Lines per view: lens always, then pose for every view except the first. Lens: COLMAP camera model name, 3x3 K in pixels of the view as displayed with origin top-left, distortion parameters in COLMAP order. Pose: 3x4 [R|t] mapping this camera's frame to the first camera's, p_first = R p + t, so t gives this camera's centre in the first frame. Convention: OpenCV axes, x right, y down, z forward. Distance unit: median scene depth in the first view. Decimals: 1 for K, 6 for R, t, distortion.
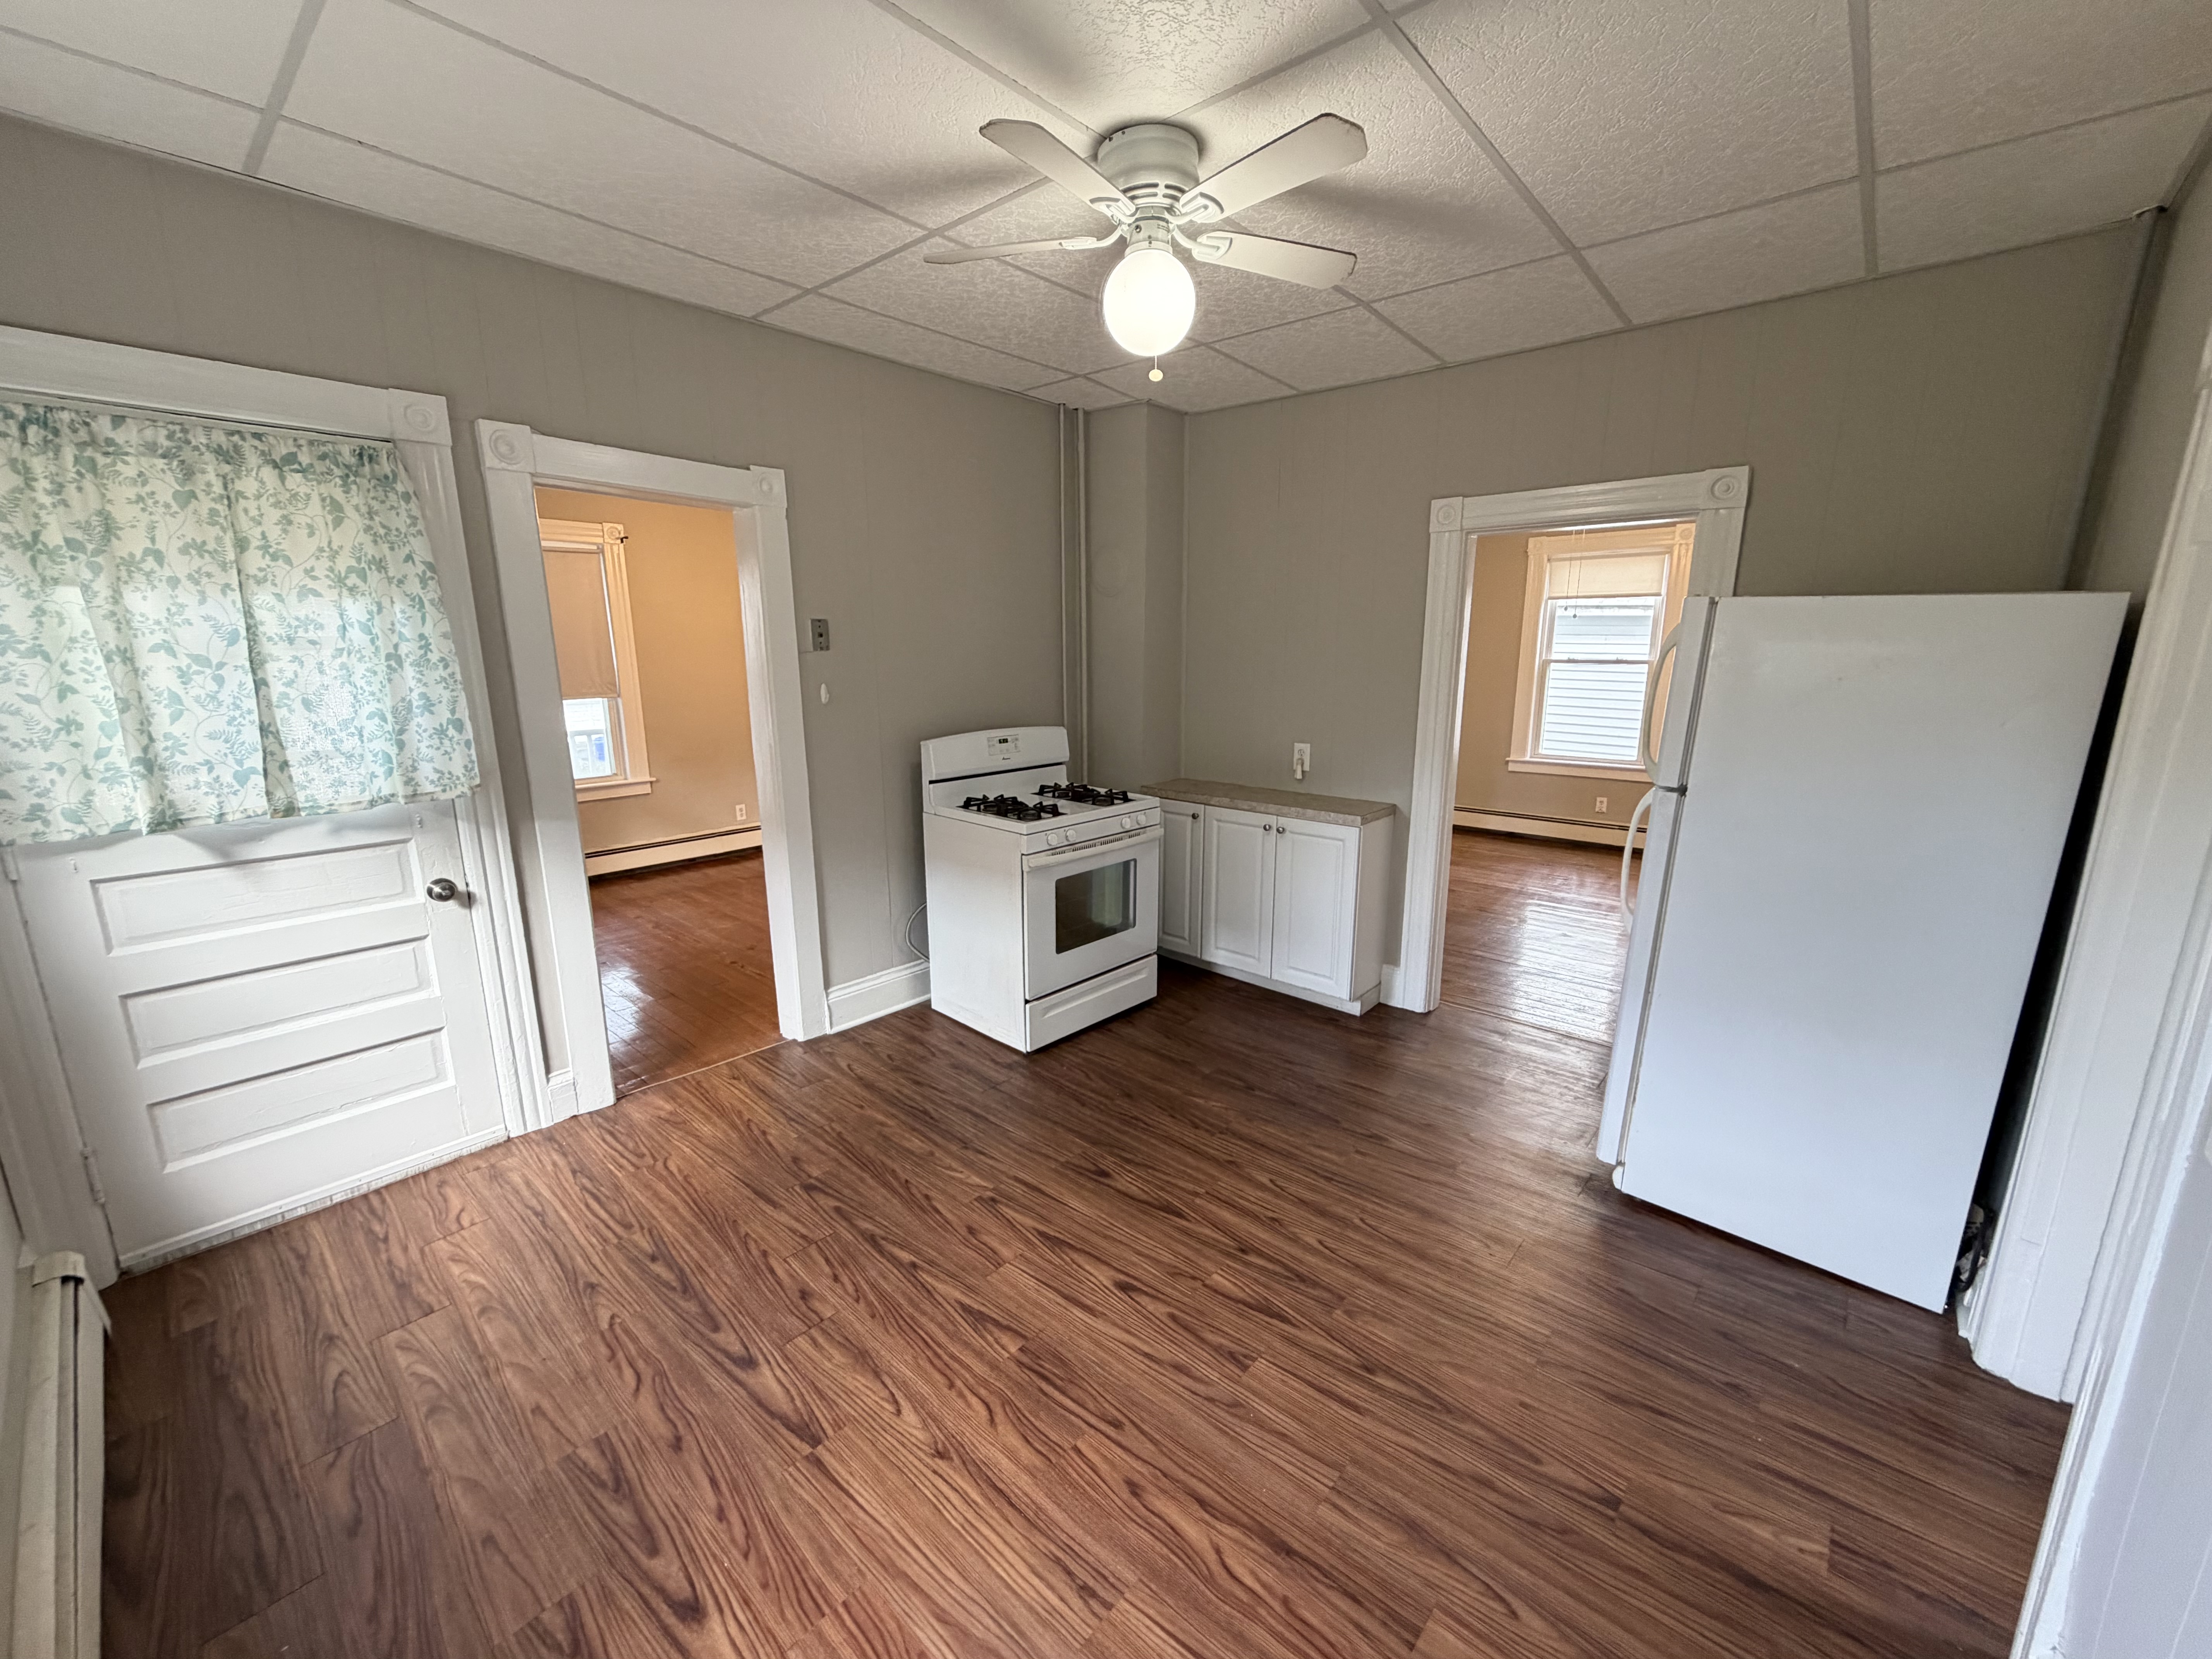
lens RADIAL K [[880.3, 0, 1096.5], [0, 880.3, 828.3], [0, 0, 1]] dist [-0.003054, -0.000625]
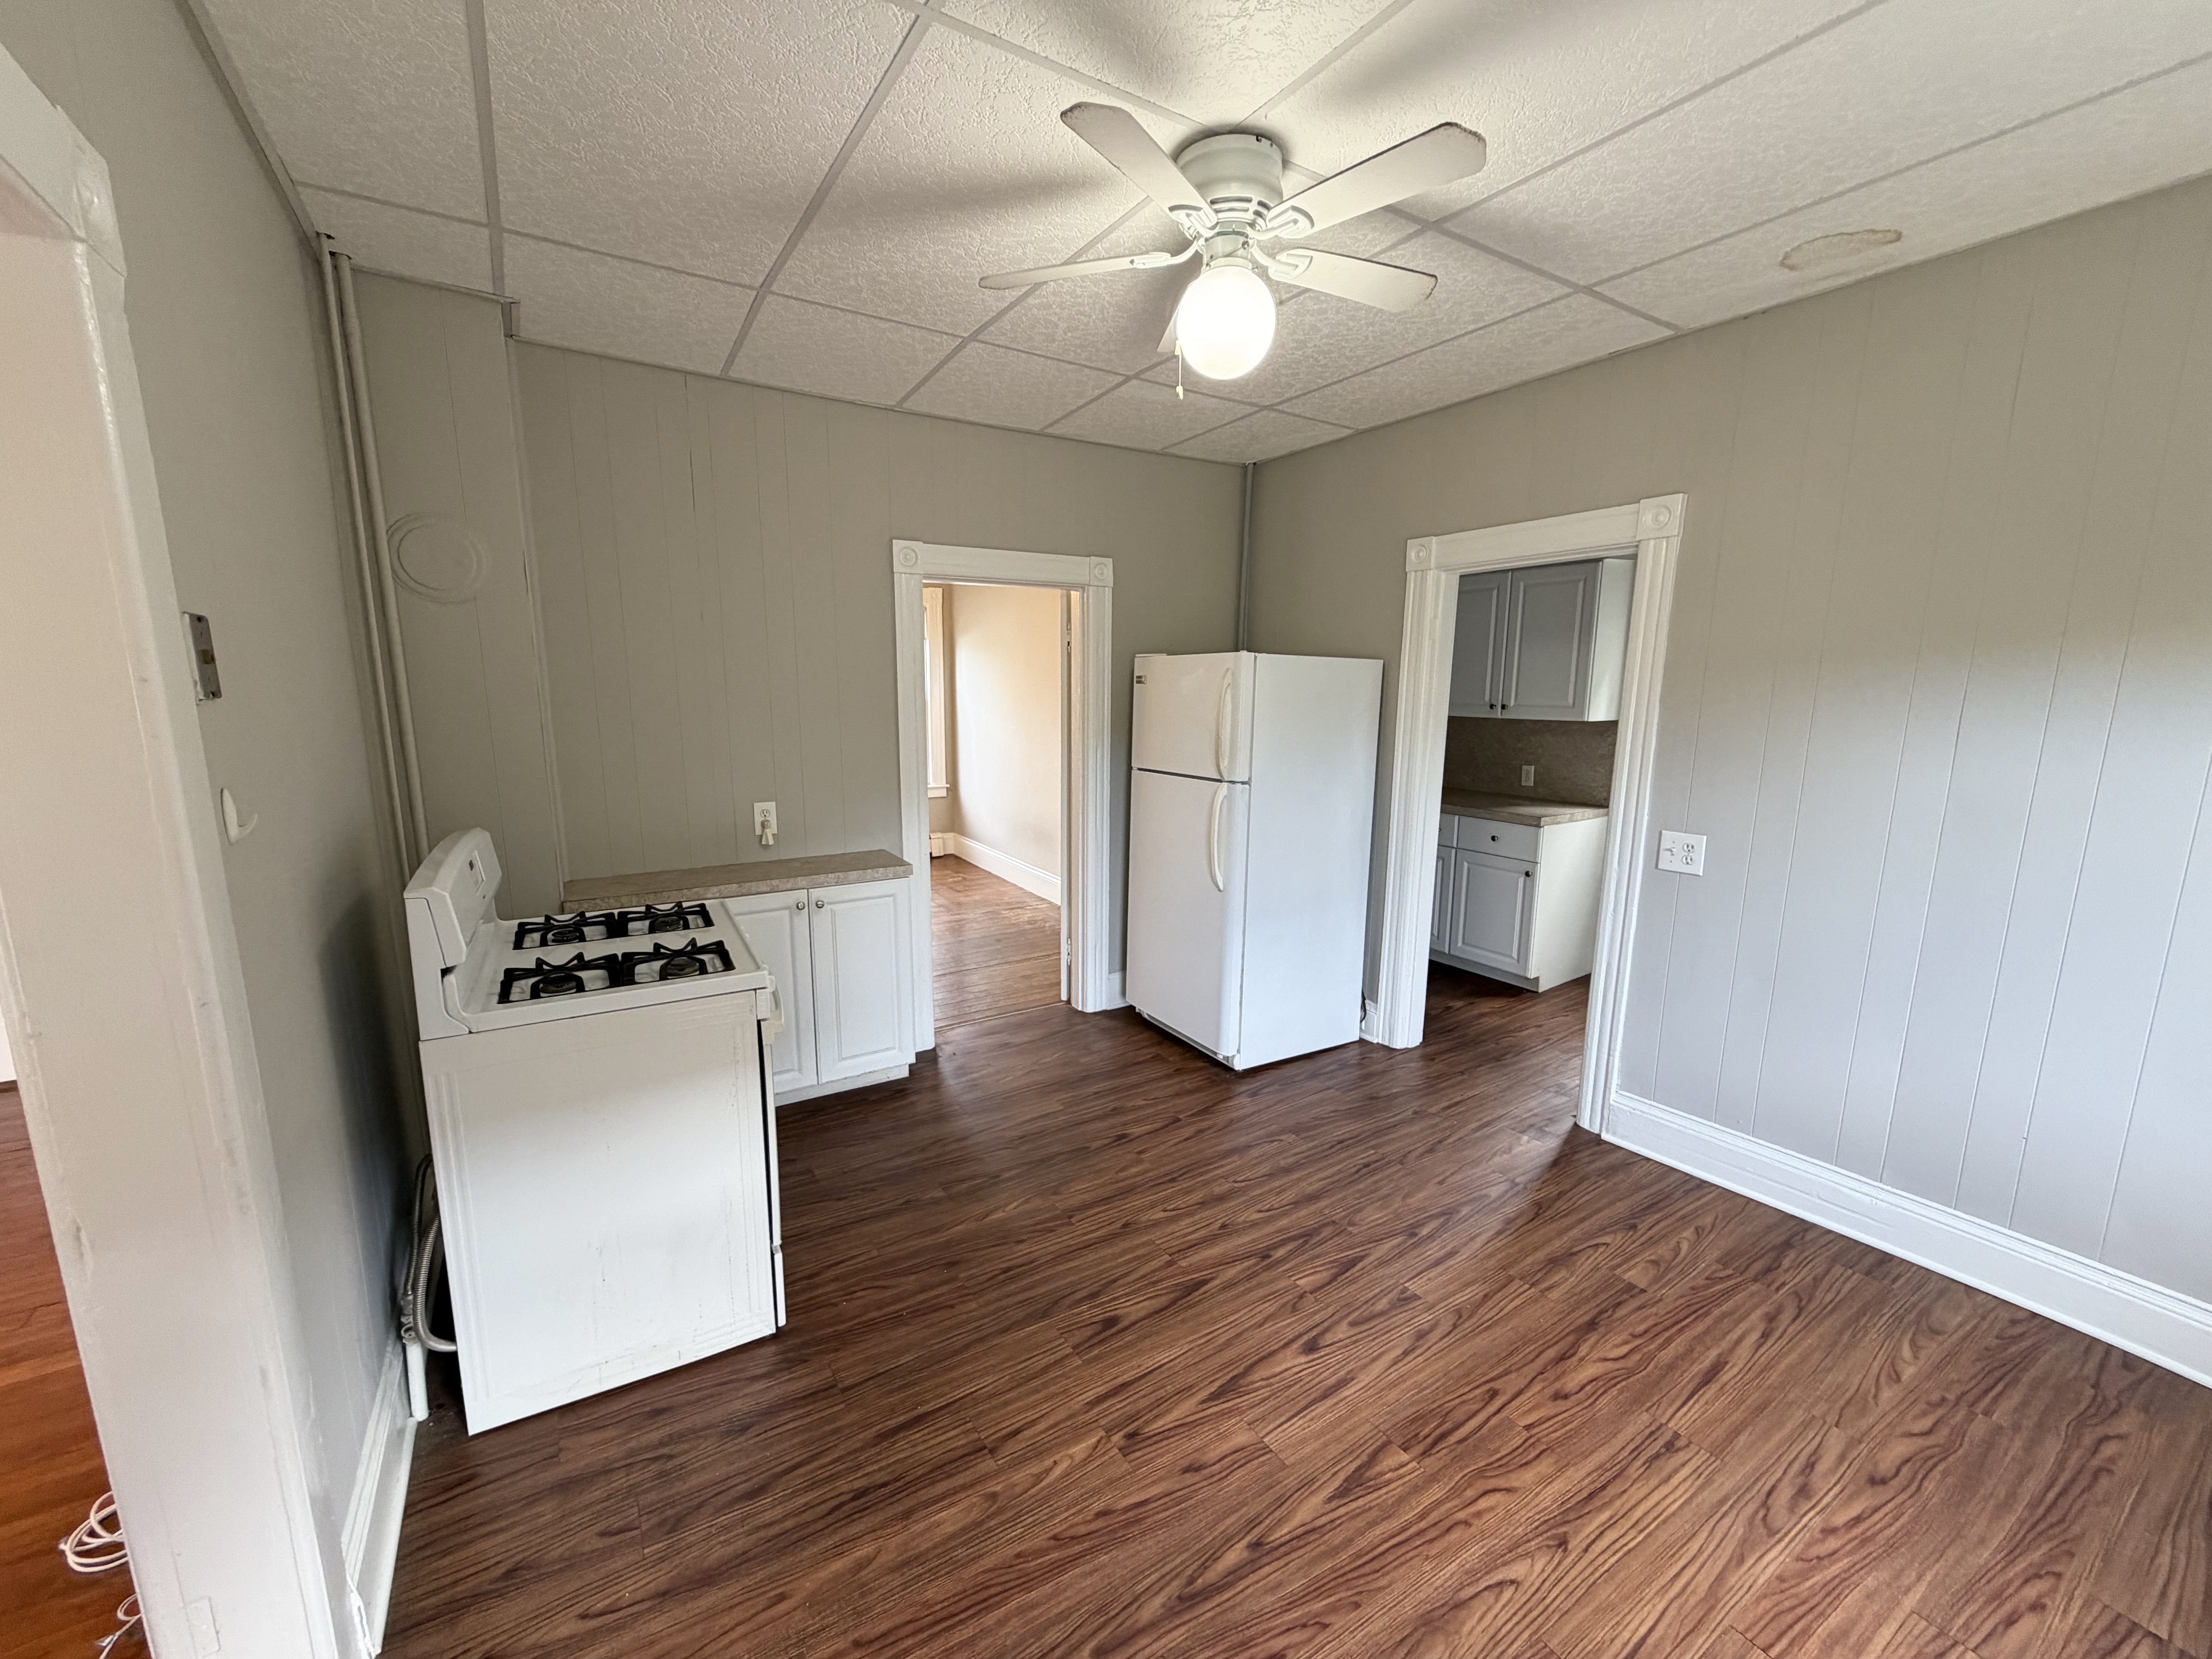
lens RADIAL K [[880.3, 0, 1096.5], [0, 880.3, 828.3], [0, 0, 1]] dist [-0.003054, -0.000625]
pose [[0.284031, -0.154301, 0.946318, -0.885456], [0.195385, 0.975571, 0.100427, -0.180035], [-0.938697, 0.156372, 0.307240, 0.865032]]
